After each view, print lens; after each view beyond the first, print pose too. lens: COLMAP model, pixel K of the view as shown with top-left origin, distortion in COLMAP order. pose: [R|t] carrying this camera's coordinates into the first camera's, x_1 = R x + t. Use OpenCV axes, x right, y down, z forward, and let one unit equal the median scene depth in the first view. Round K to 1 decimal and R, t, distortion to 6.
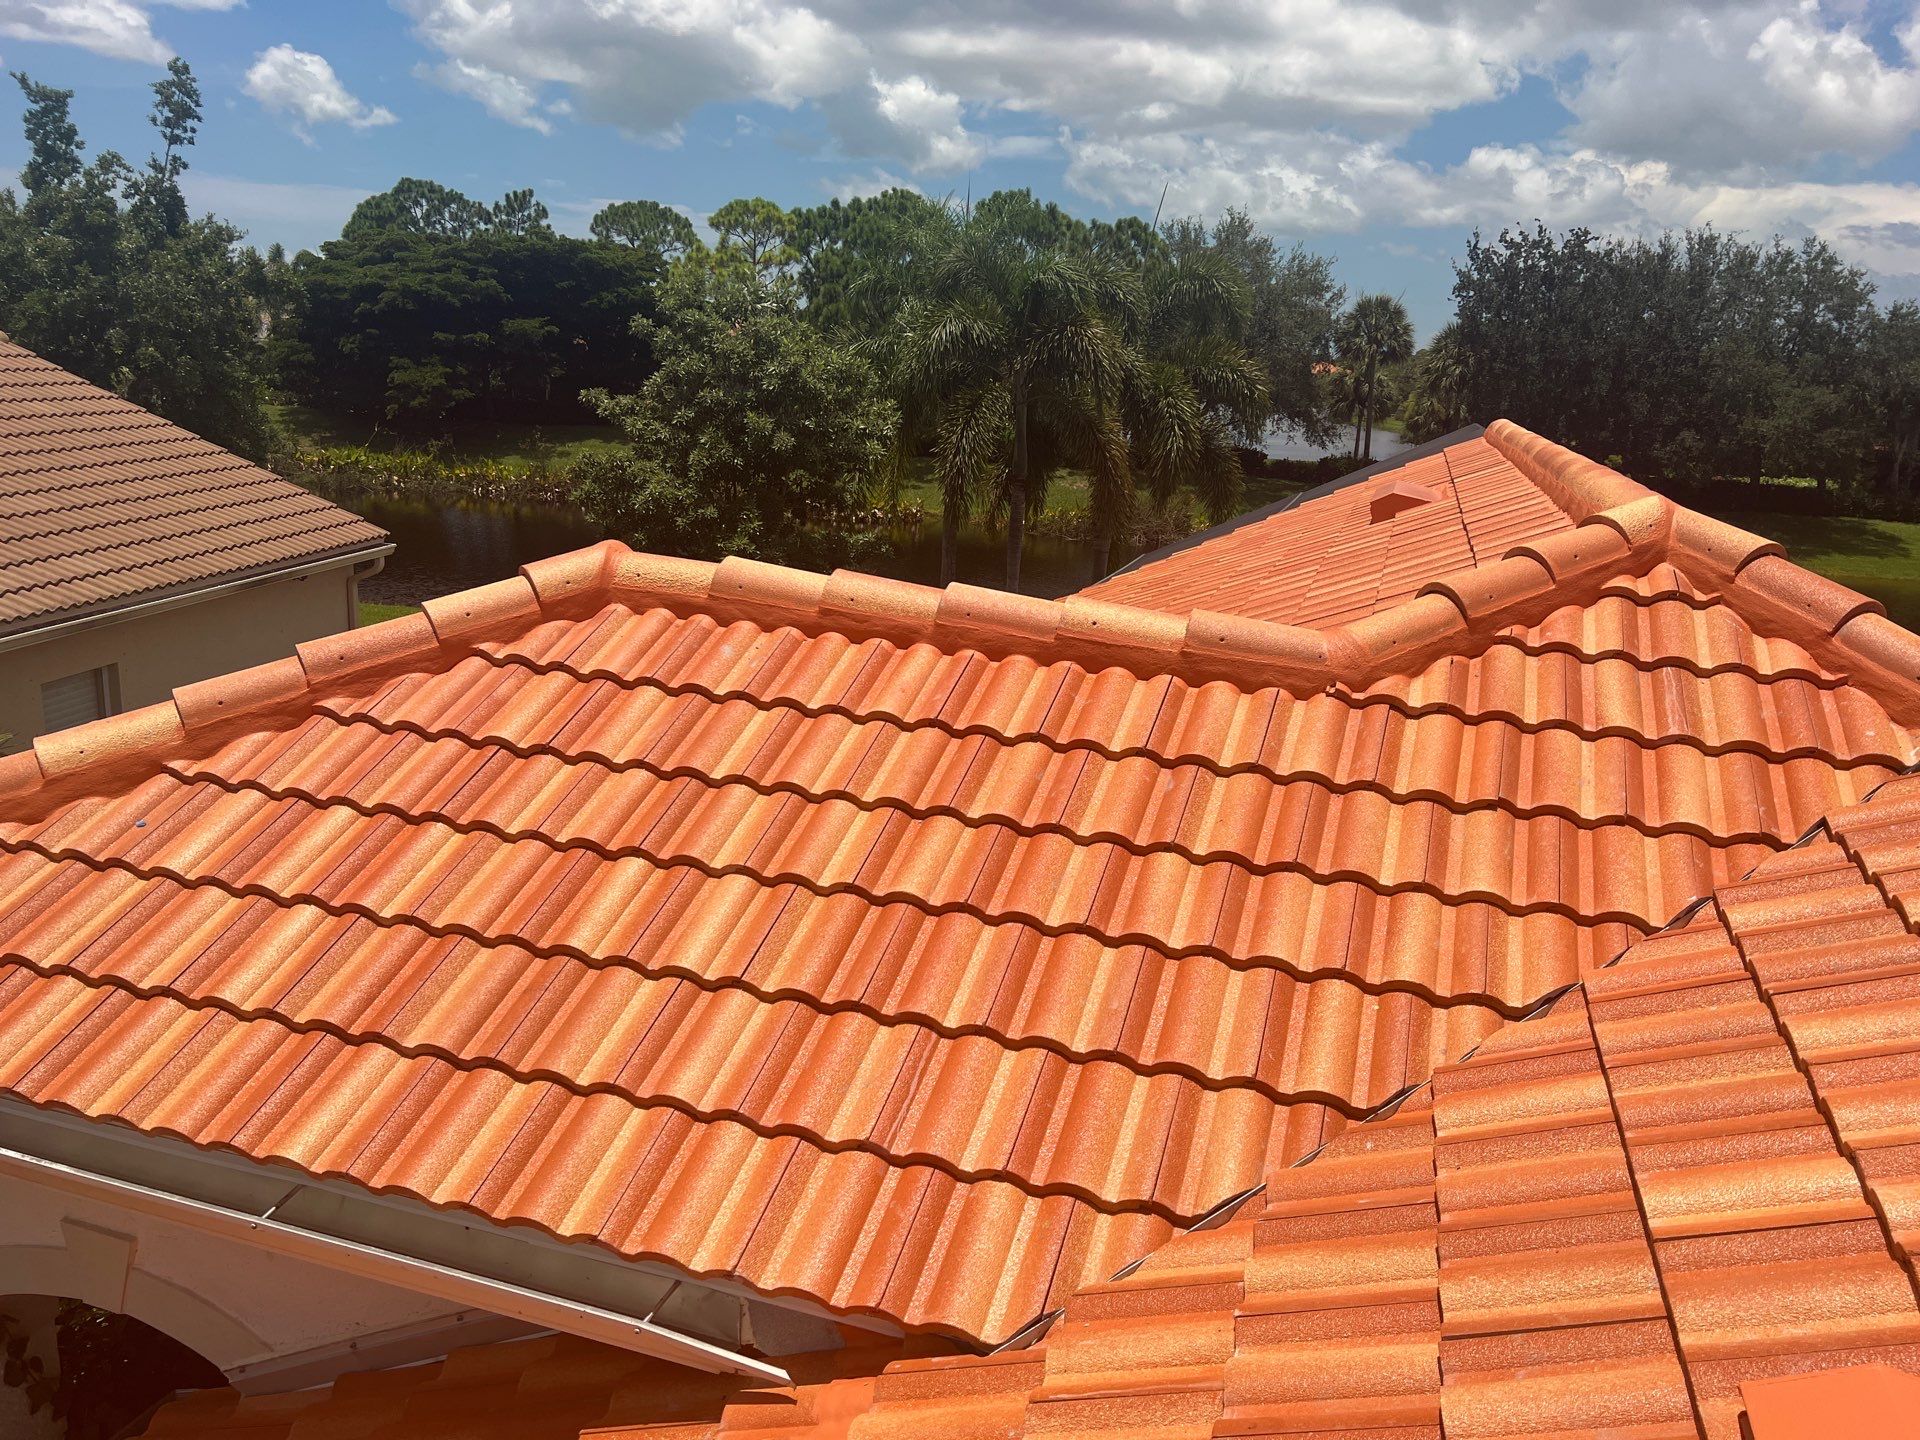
lens RADIAL K [[1444.7, 0, 966.2], [0, 1444.7, 744.9], [0, 0, 1]] dist [0.049269, -0.061410]
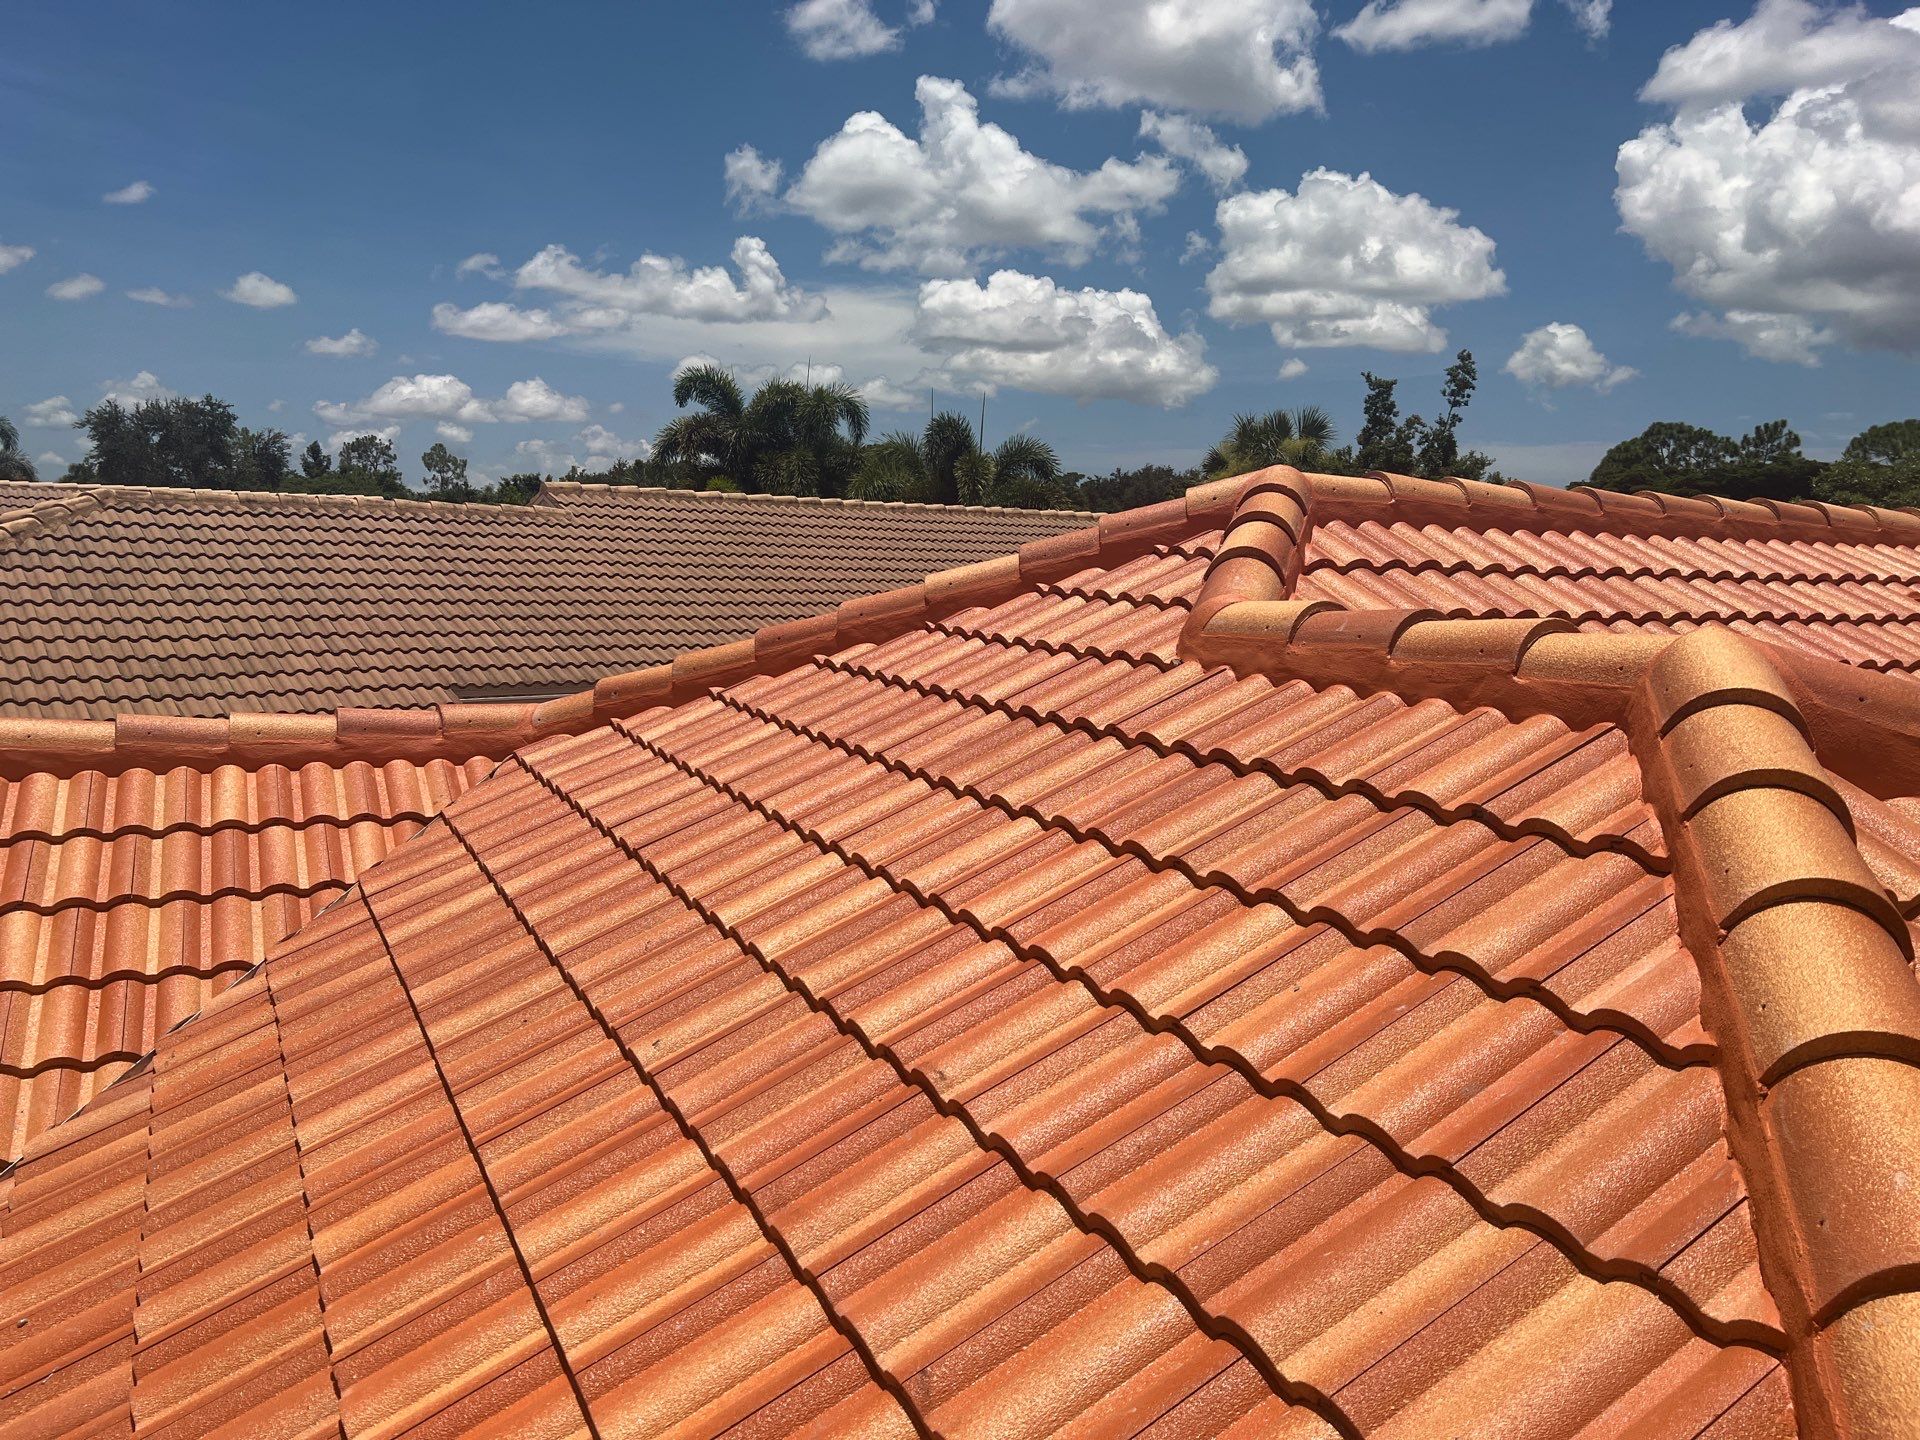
lens RADIAL K [[1444.7, 0, 957.0], [0, 1444.7, 754.3], [0, 0, 1]] dist [0.049269, -0.061410]
pose [[0.697705, 0.060895, -0.713792, 0.177747], [-0.171041, 0.981725, -0.083433, 0.142730], [0.695667, 0.180299, 0.695370, -0.310837]]
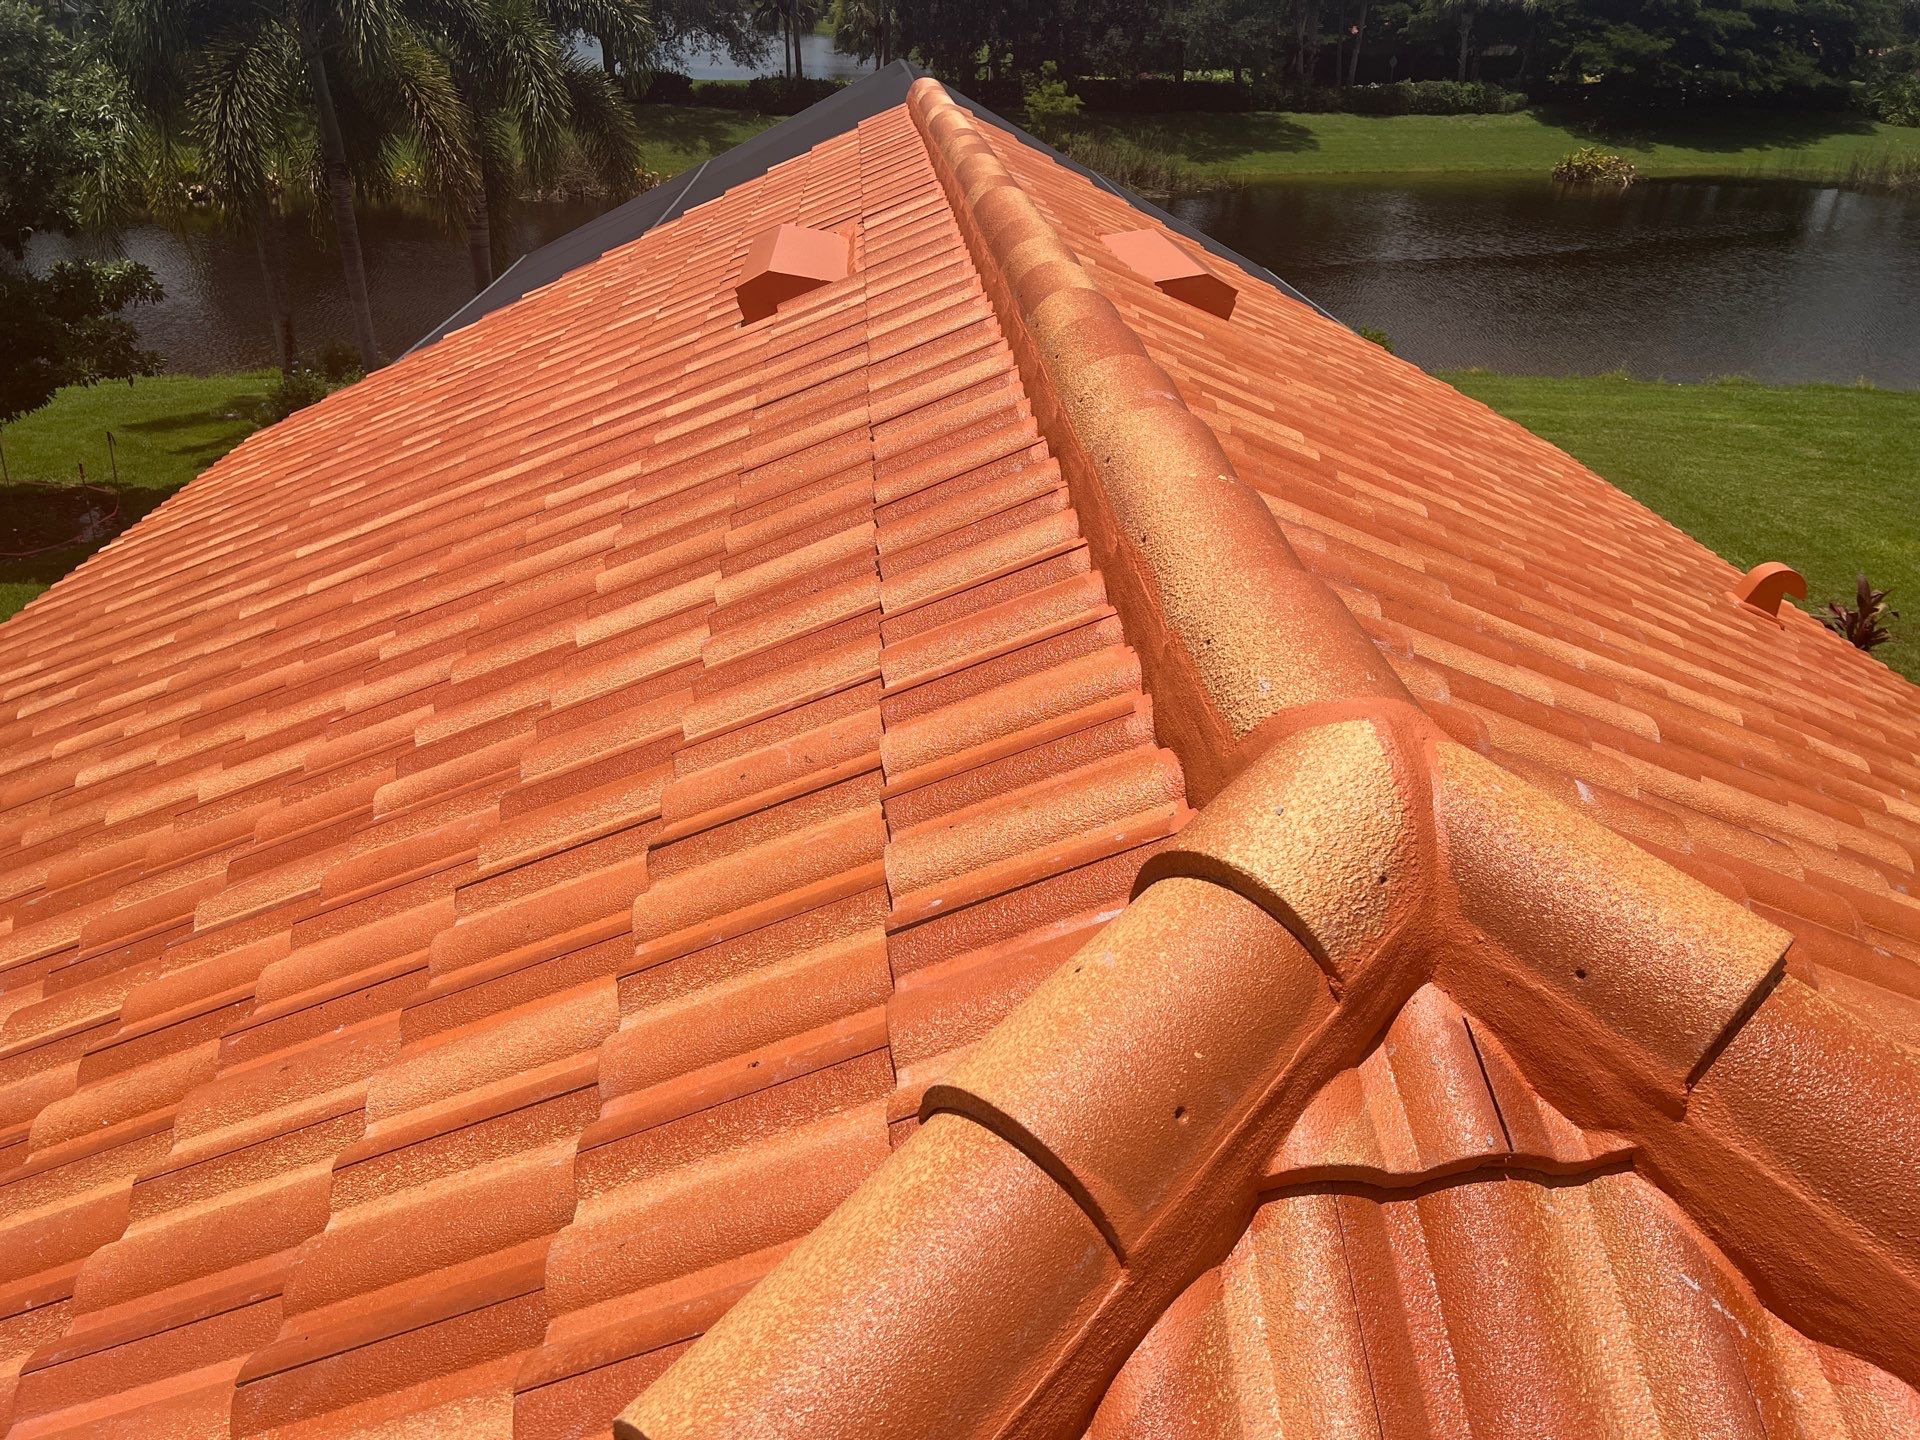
lens RADIAL K [[1444.7, 0, 959.7], [0, 1444.7, 722.3], [0, 0, 1]] dist [0.049269, -0.061410]
pose [[0.934818, -0.193375, 0.297860, 0.065902], [0.122082, 0.962616, 0.241797, -0.056131], [-0.333482, -0.189673, 0.923479, 0.163051]]
